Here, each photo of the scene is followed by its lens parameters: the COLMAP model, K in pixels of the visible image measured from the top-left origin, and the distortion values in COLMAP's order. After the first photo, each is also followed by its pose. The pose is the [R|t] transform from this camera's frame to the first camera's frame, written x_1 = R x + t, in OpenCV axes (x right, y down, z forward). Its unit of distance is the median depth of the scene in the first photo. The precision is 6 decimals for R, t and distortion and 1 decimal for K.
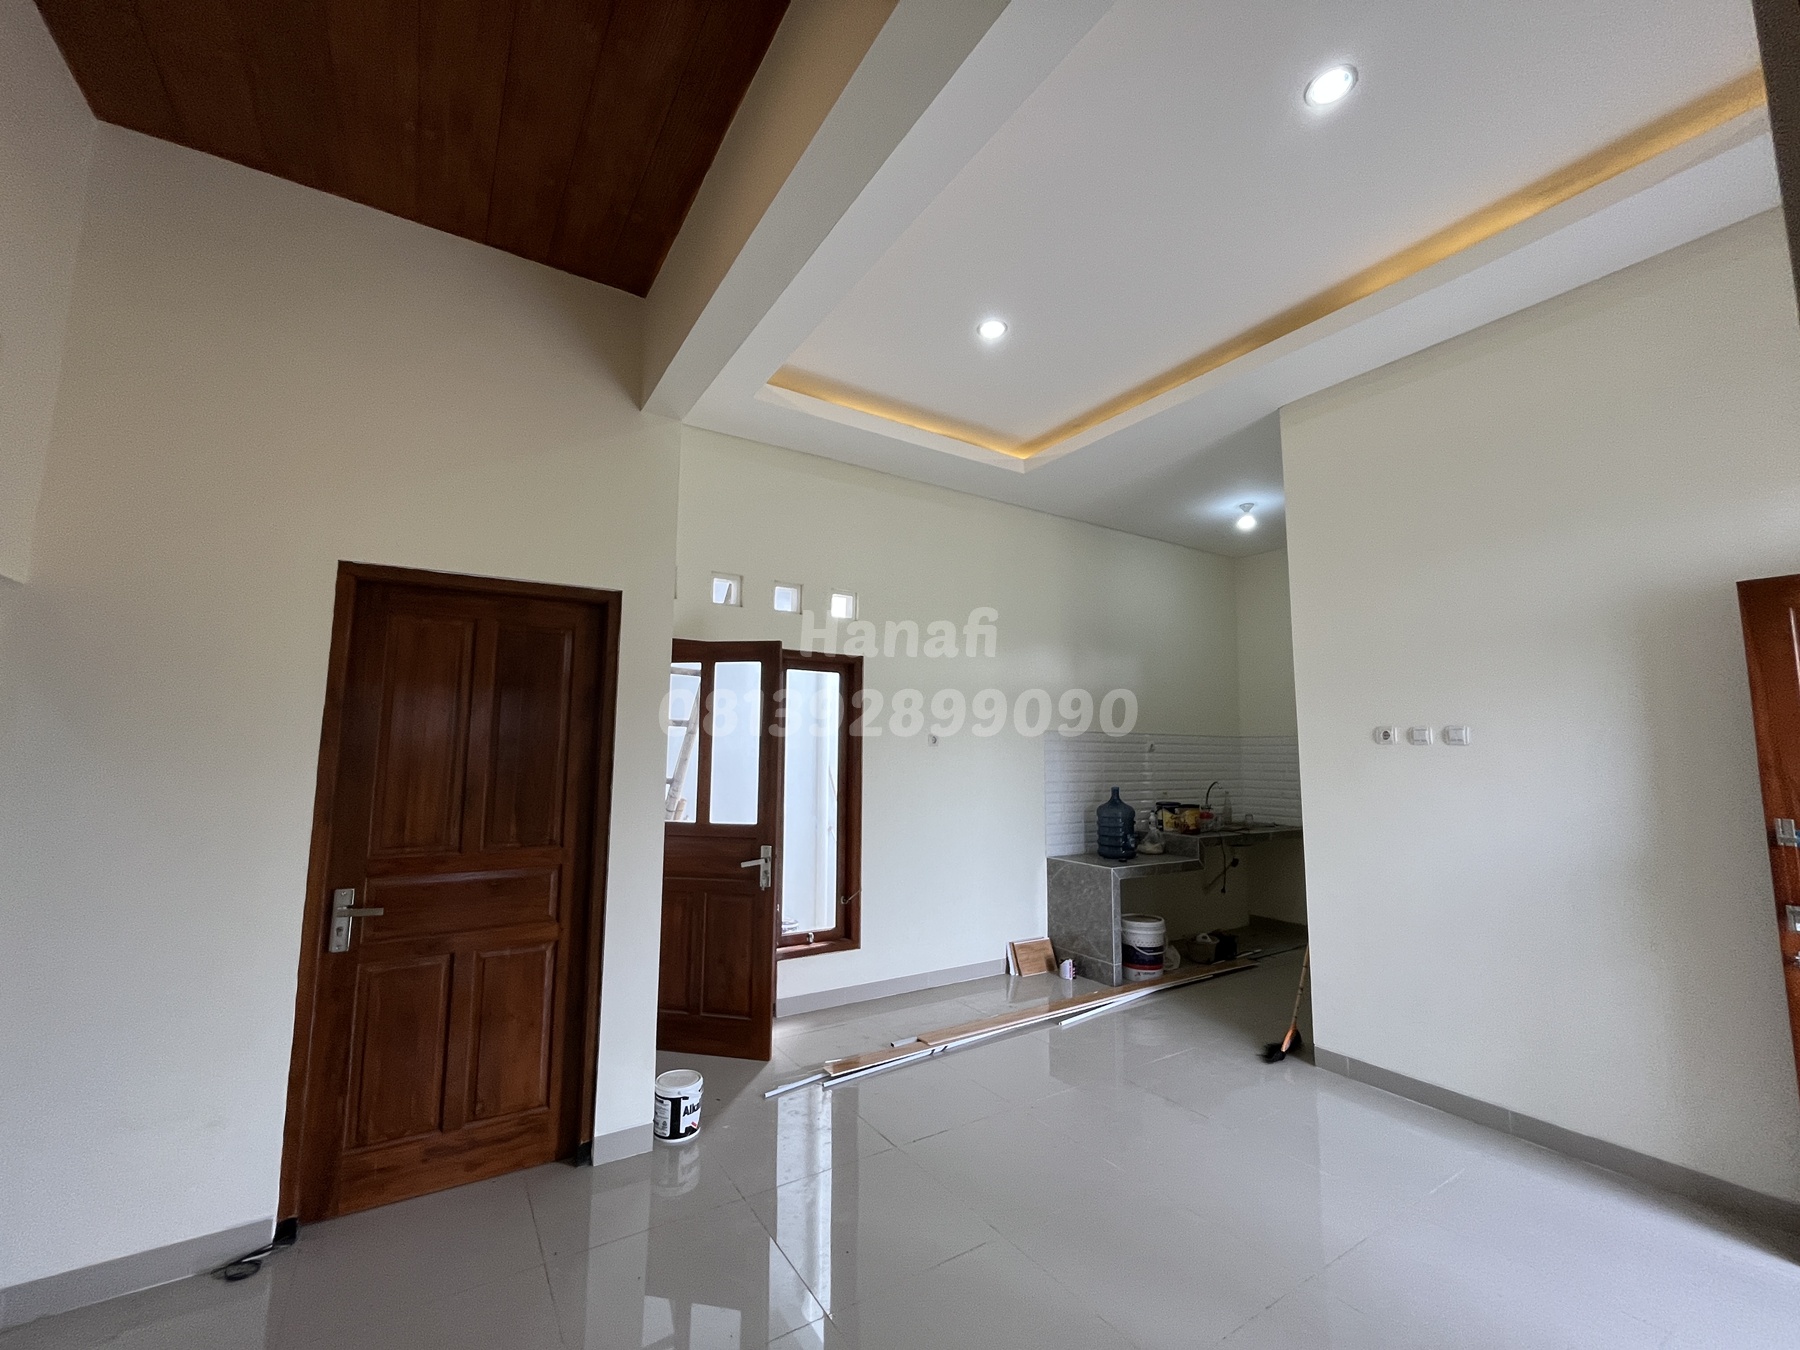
lens RADIAL K [[730.2, 0, 893.9], [0, 730.2, 677.1], [0, 0, 1]] dist [-0.001702, 0.000056]
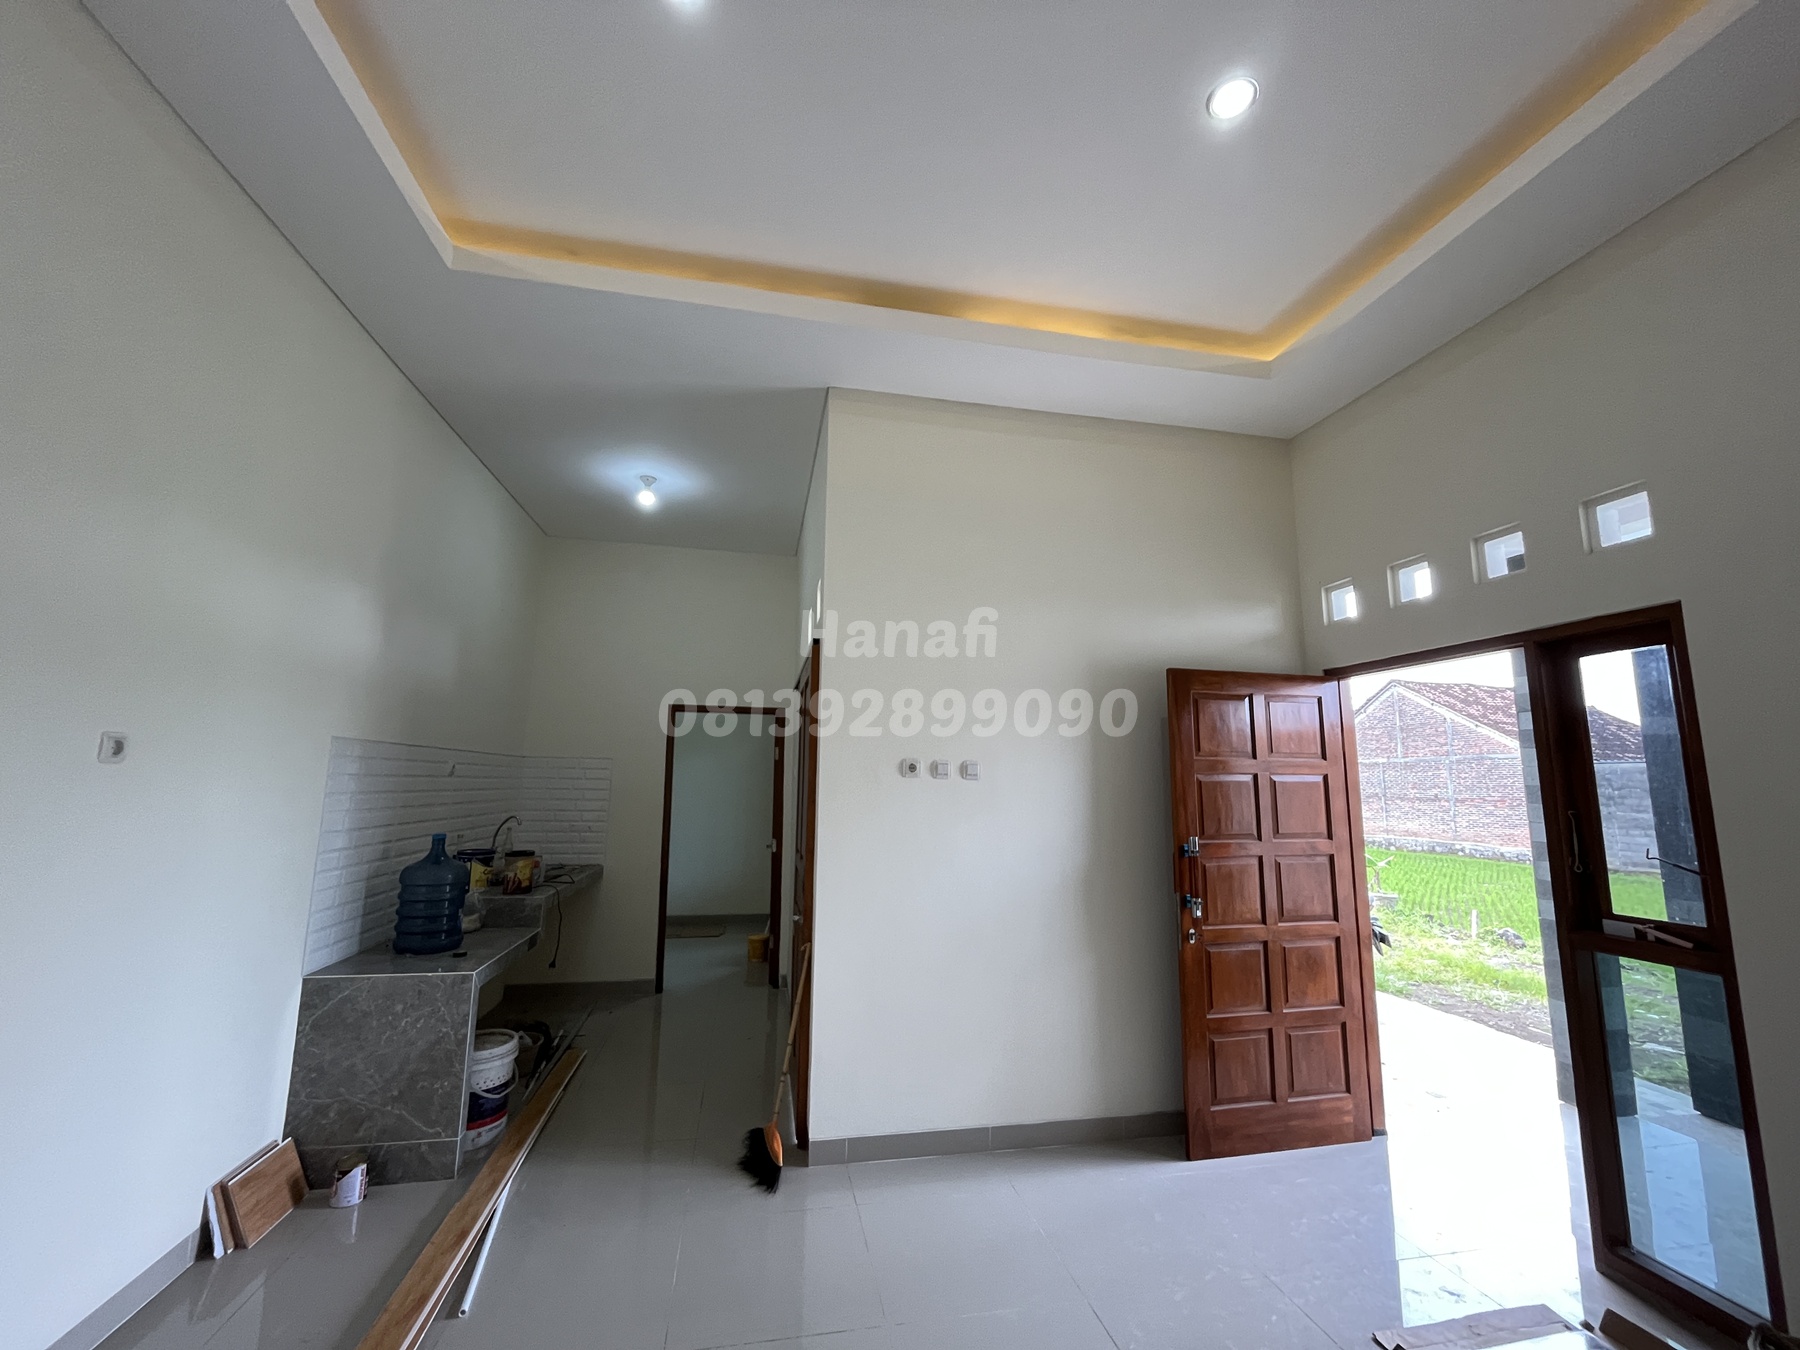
lens RADIAL K [[730.2, 0, 893.9], [0, 730.2, 677.1], [0, 0, 1]] dist [-0.001702, 0.000056]
pose [[0.364957, 0.131856, 0.921640, -0.148568], [-0.111460, 0.988989, -0.097355, 0.036792], [-0.924328, -0.067195, 0.375635, 0.425934]]
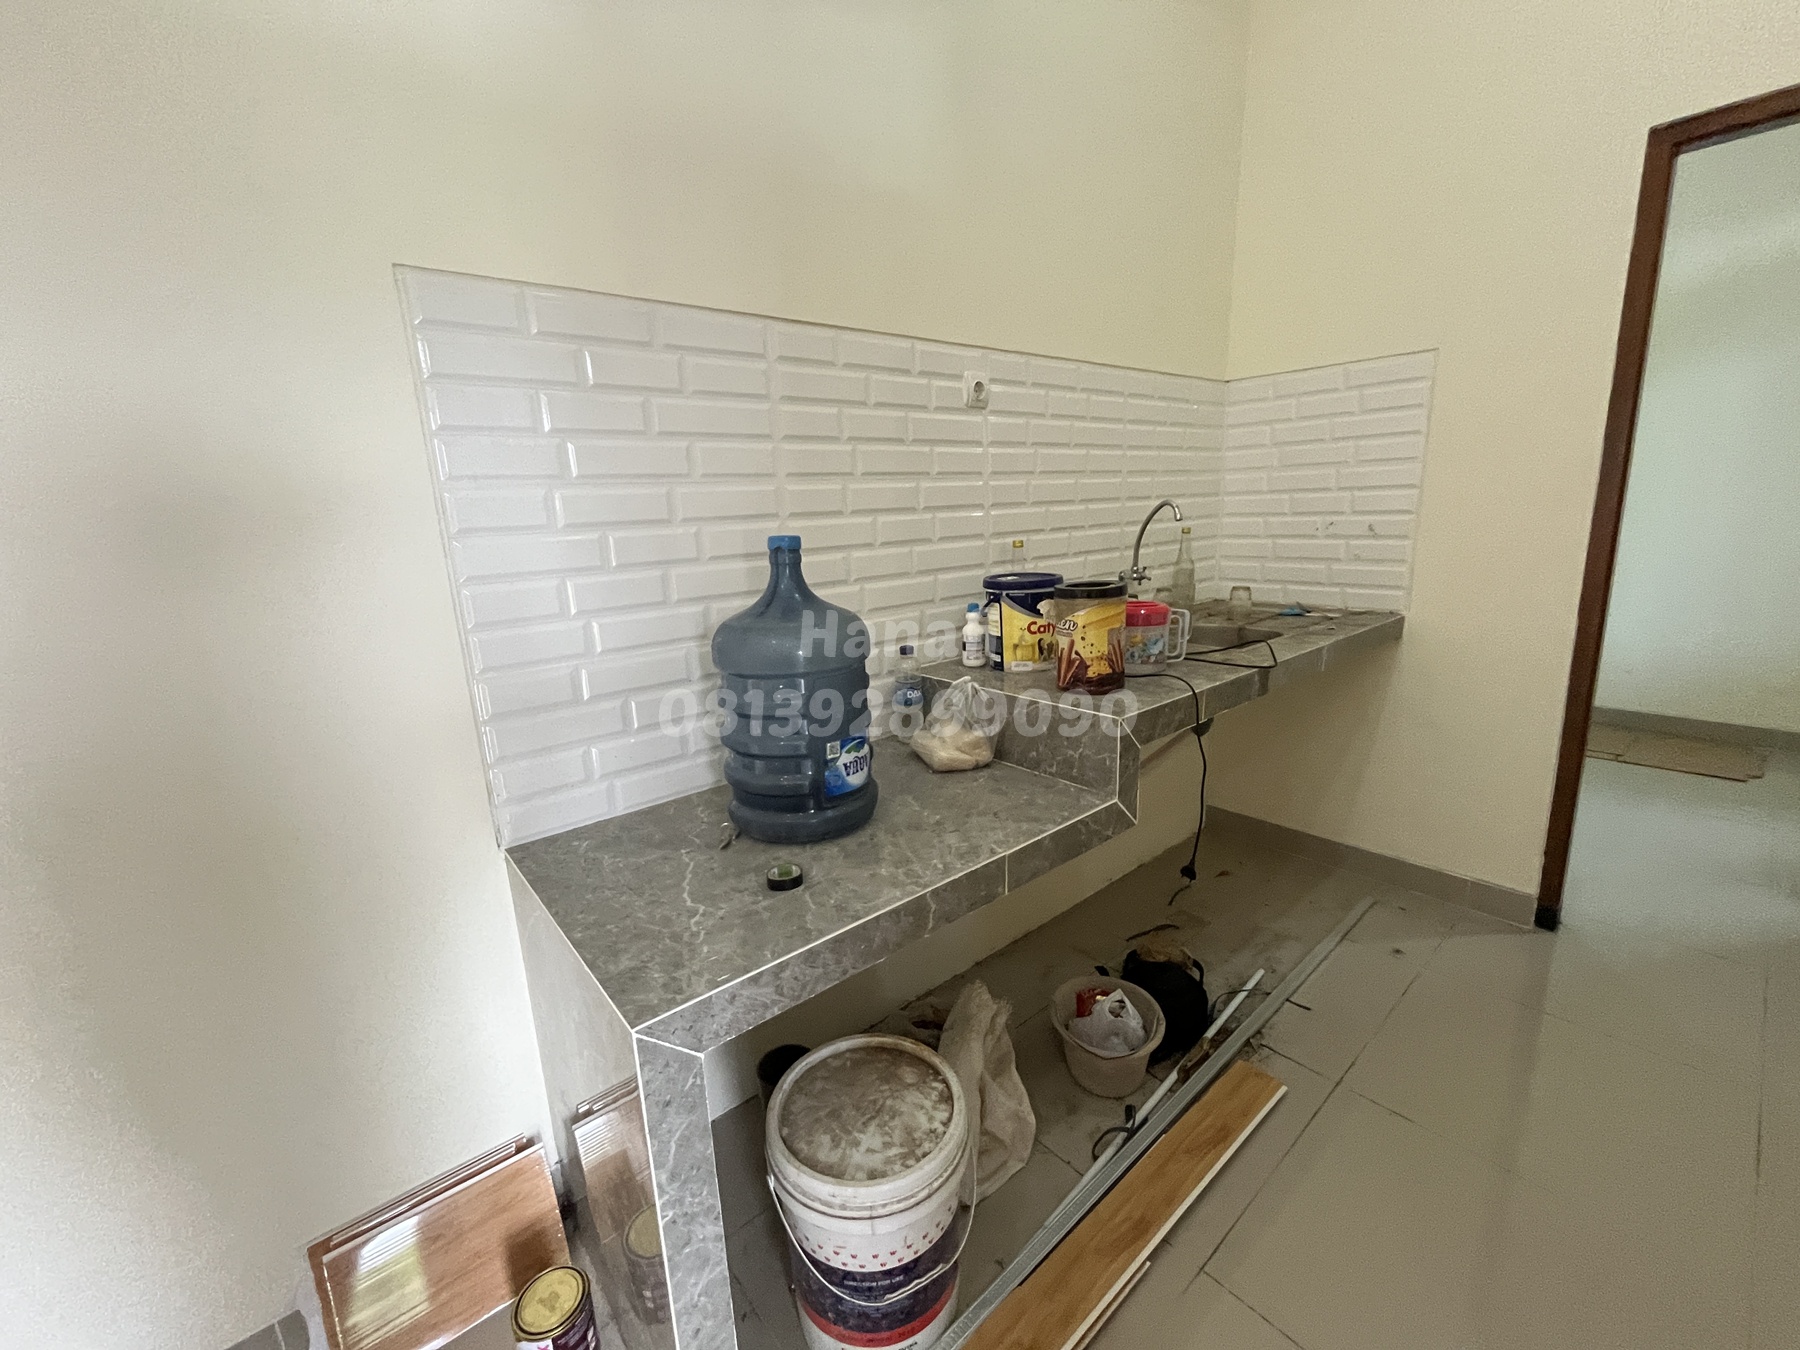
lens RADIAL K [[749.5, 0, 897.8], [0, 749.5, 662.0], [0, 0, 1]] dist [-0.004868, -0.000244]
pose [[0.988769, -0.078617, 0.127105, 0.309486], [0.035431, 0.949527, 0.311678, 0.117625], [-0.145193, -0.303674, 0.941648, 0.773033]]
